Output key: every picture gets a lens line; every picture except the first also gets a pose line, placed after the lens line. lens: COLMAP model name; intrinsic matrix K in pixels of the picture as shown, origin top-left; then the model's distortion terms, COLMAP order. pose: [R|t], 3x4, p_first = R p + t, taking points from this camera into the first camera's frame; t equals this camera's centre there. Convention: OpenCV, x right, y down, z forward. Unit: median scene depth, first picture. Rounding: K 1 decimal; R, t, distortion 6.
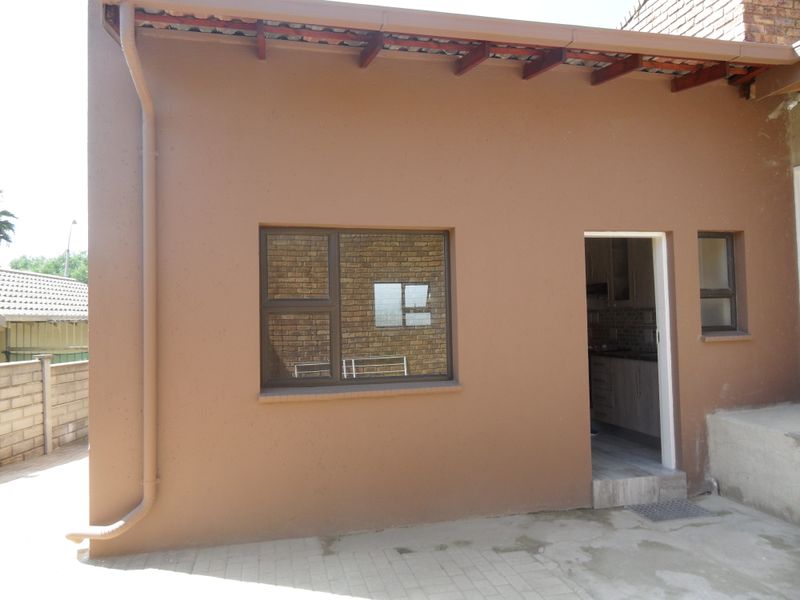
lens RADIAL K [[561.5, 0, 392.2], [0, 561.5, 297.6], [0, 0, 1]] dist [0.002588, -0.013415]
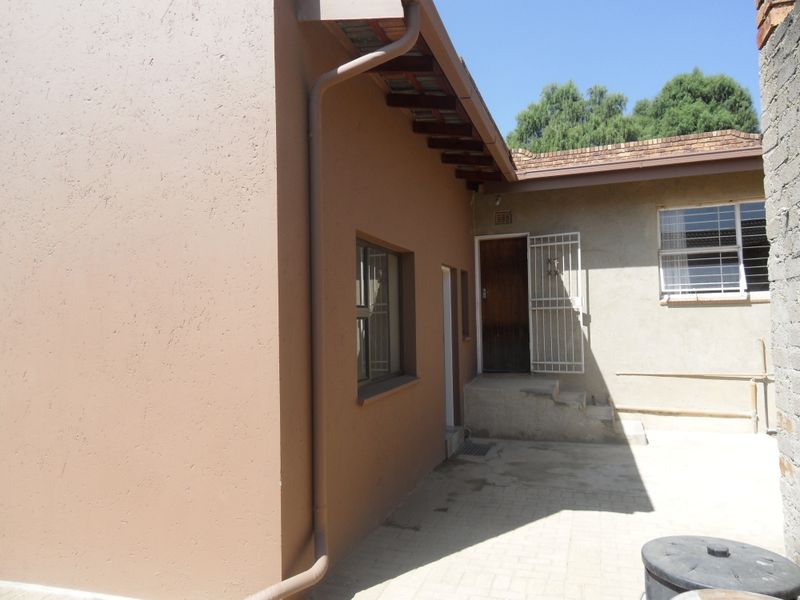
lens RADIAL K [[561.5, 0, 392.2], [0, 561.5, 297.6], [0, 0, 1]] dist [0.002588, -0.013415]
pose [[0.531458, 0.045845, 0.845843, -1.086760], [-0.028601, 0.998936, -0.036172, 0.024884], [-0.846601, -0.004968, 0.532204, 0.414537]]
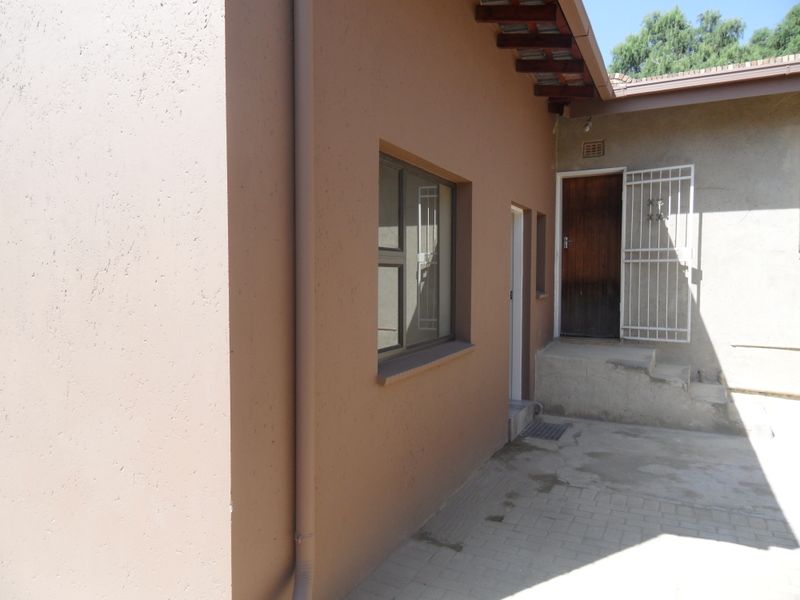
lens RADIAL K [[561.5, 0, 392.2], [0, 561.5, 297.6], [0, 0, 1]] dist [0.002588, -0.013415]
pose [[0.642010, -0.008147, 0.766653, -0.799617], [-0.048174, 0.997539, 0.050942, 0.032420], [-0.765181, -0.069638, 0.640038, 0.529915]]
